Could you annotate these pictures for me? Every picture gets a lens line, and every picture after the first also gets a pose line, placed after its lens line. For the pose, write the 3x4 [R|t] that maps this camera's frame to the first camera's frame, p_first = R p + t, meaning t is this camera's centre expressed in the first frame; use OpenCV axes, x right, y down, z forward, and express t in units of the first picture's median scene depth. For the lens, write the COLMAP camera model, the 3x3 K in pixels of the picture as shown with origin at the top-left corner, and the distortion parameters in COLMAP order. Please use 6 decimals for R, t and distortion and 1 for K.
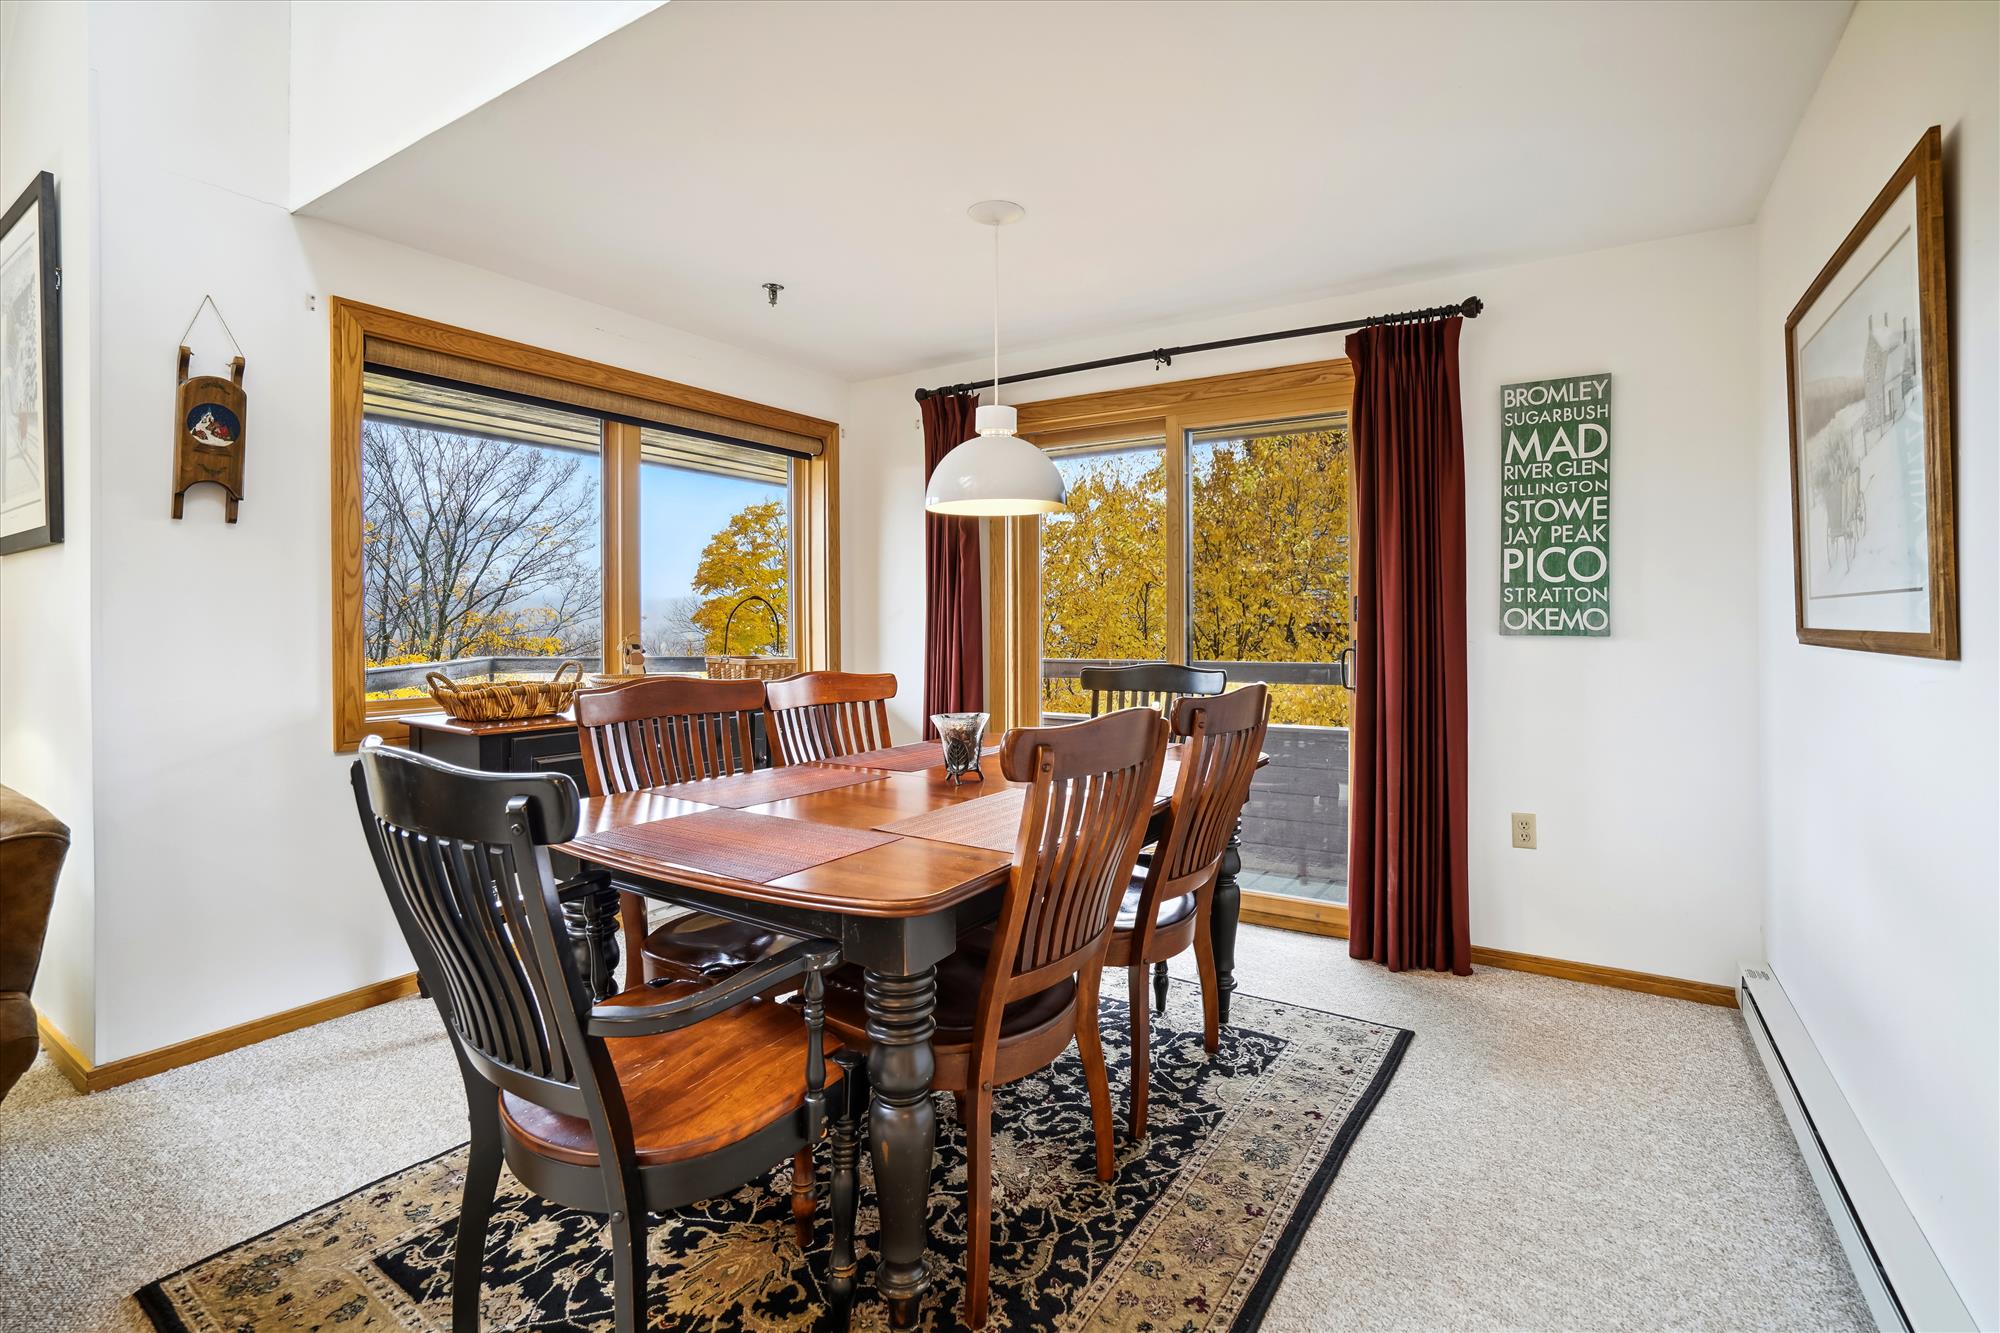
lens RADIAL K [[929.1, 0, 1030.6], [0, 929.1, 619.8], [0, 0, 1]] dist [-0.026279, 0.010334]
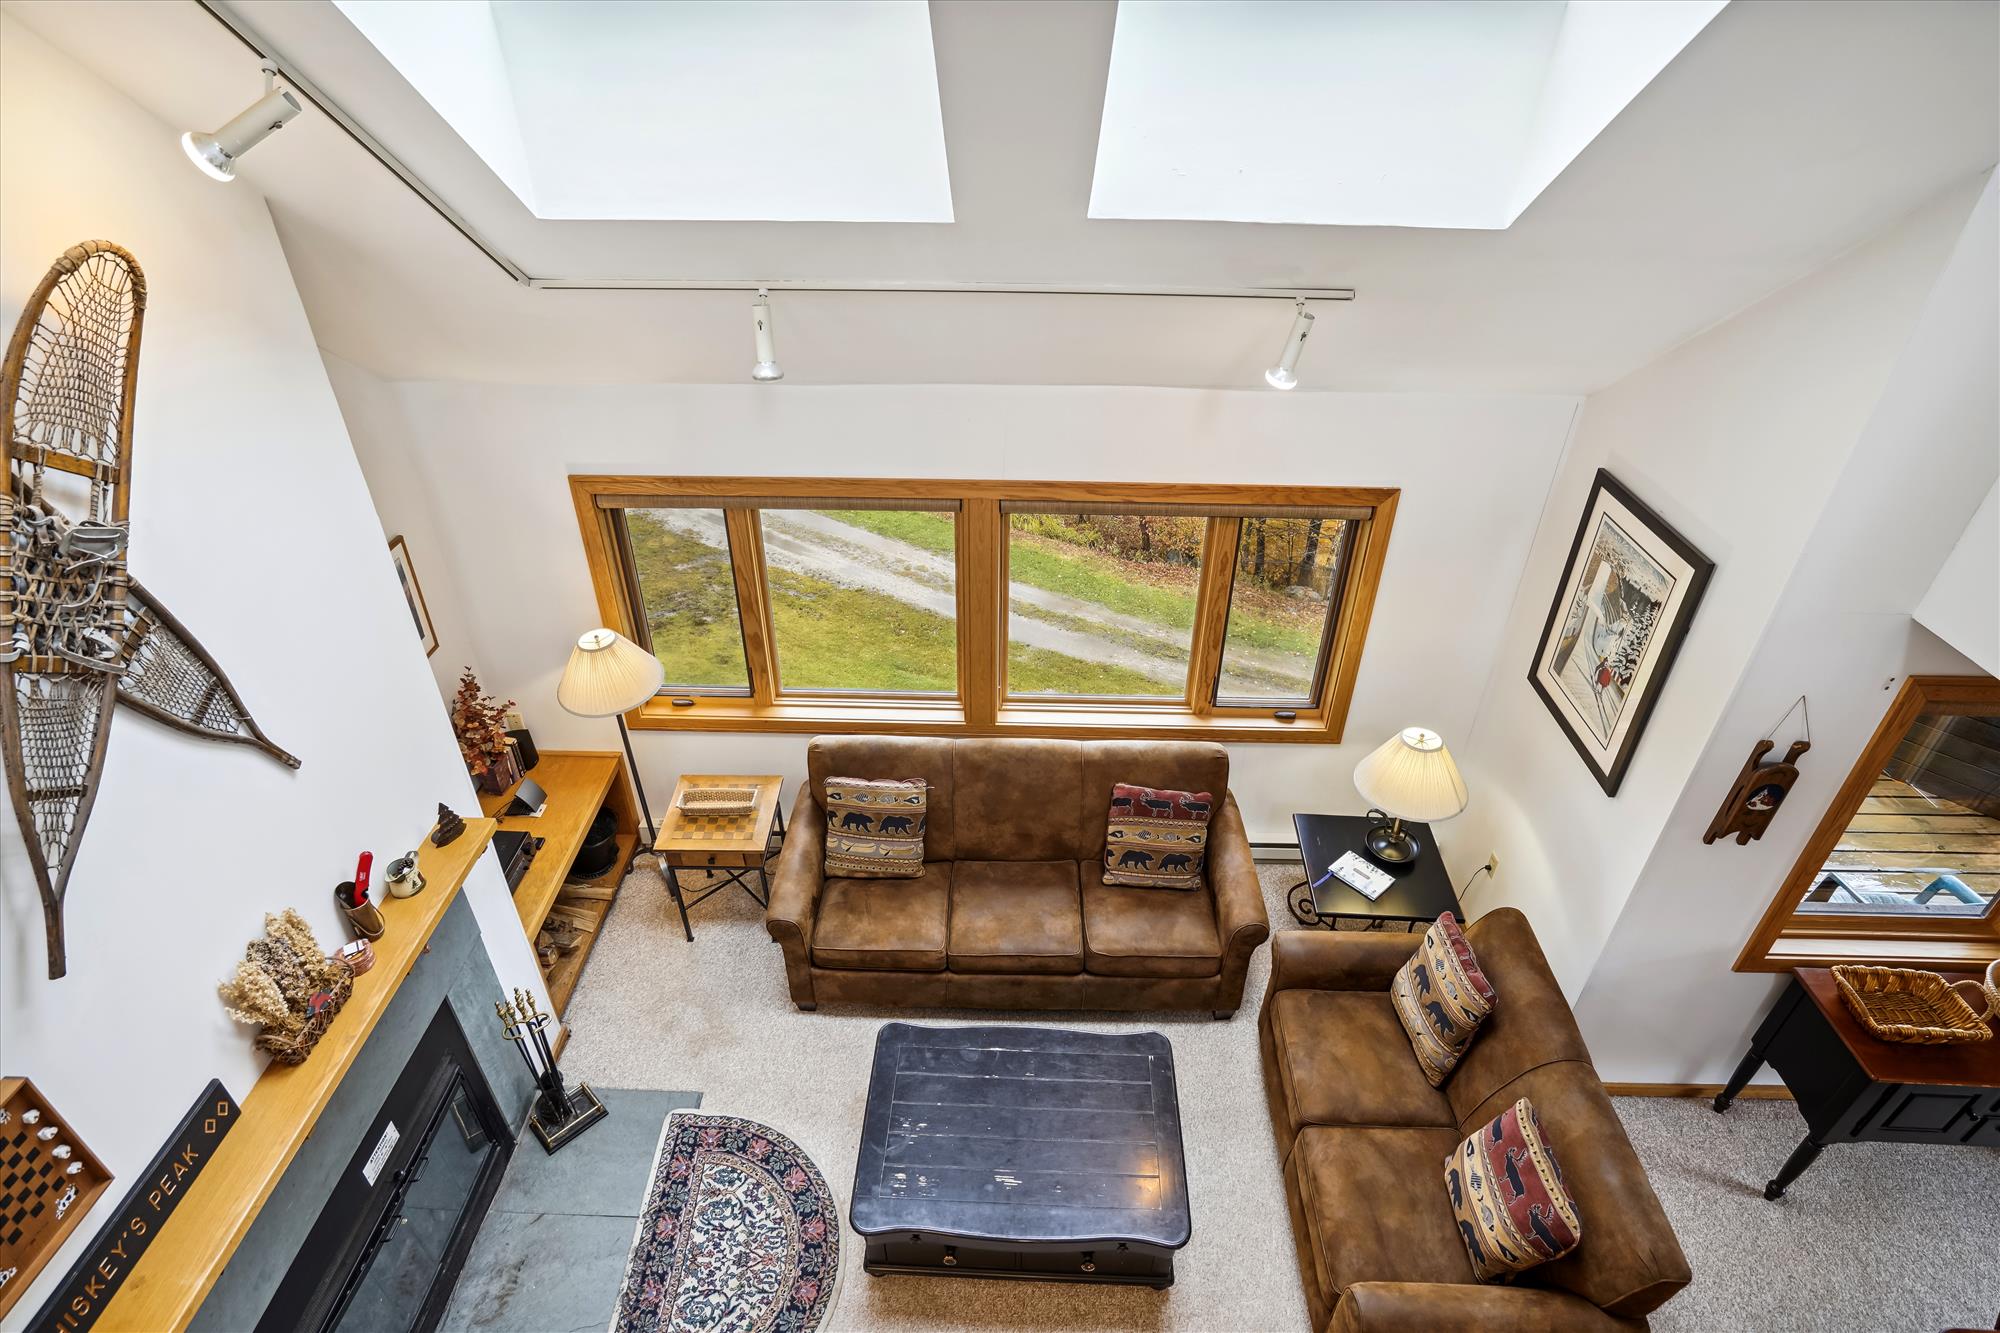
lens RADIAL K [[1019.8, 0, 1002.0], [0, 1019.8, 665.8], [0, 0, 1]] dist [-0.024042, 0.007855]
pose [[0.497324, 0.488444, -0.717001, -0.418193], [-0.005617, 0.828248, 0.560333, -0.924879], [0.867547, -0.274640, 0.414652, -0.348406]]
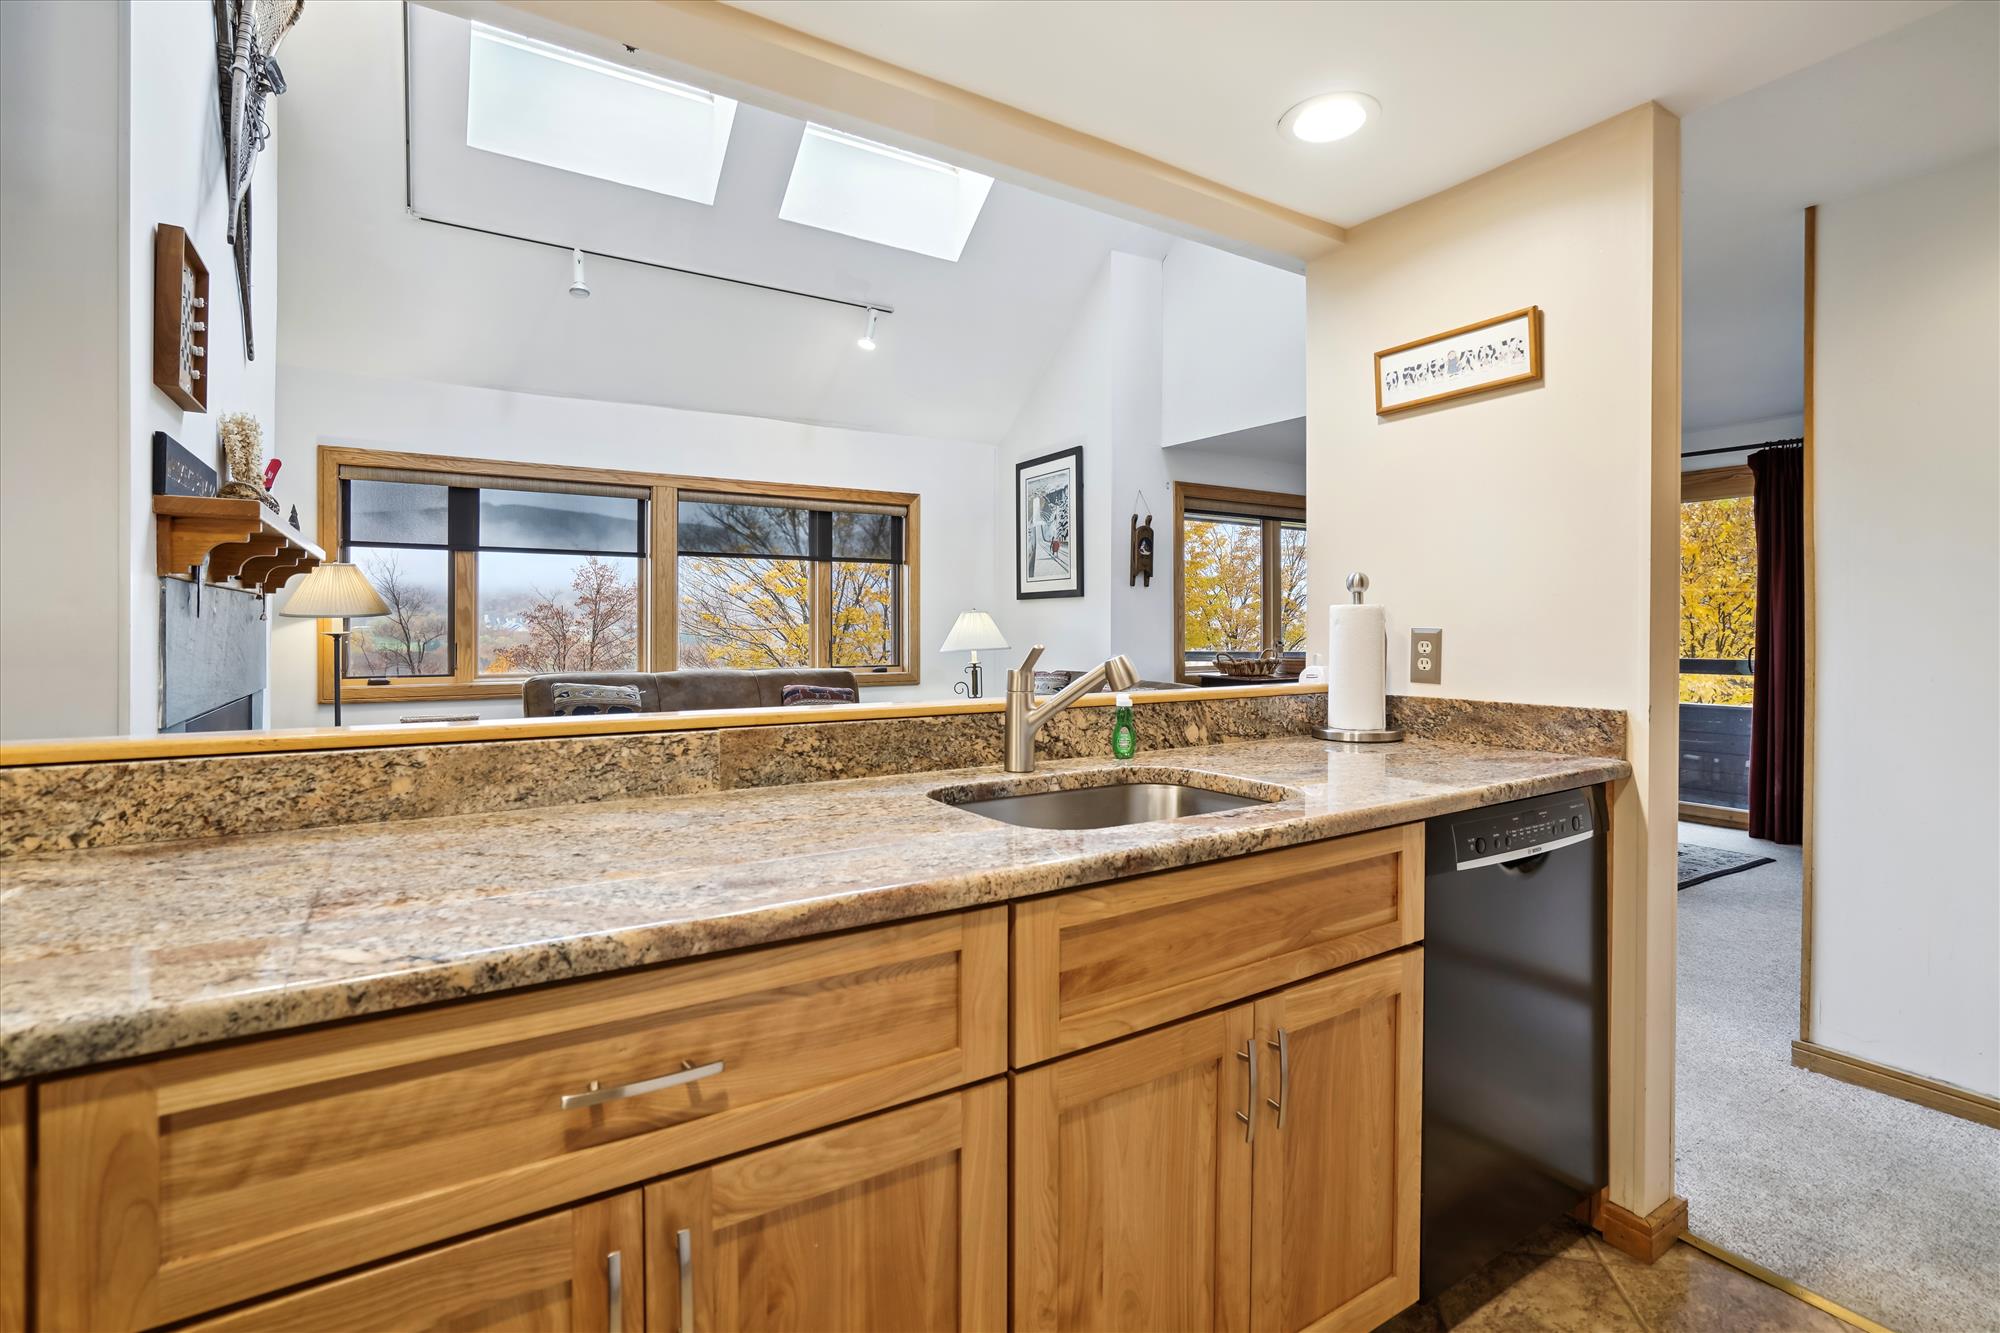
lens RADIAL K [[929.1, 0, 988.6], [0, 929.1, 628.0], [0, 0, 1]] dist [-0.026279, 0.010334]
pose [[0.888015, 0.005577, -0.459781, -0.109235], [-0.003323, 0.999978, 0.005711, -0.006666], [0.459802, -0.003544, 0.888014, -1.116266]]
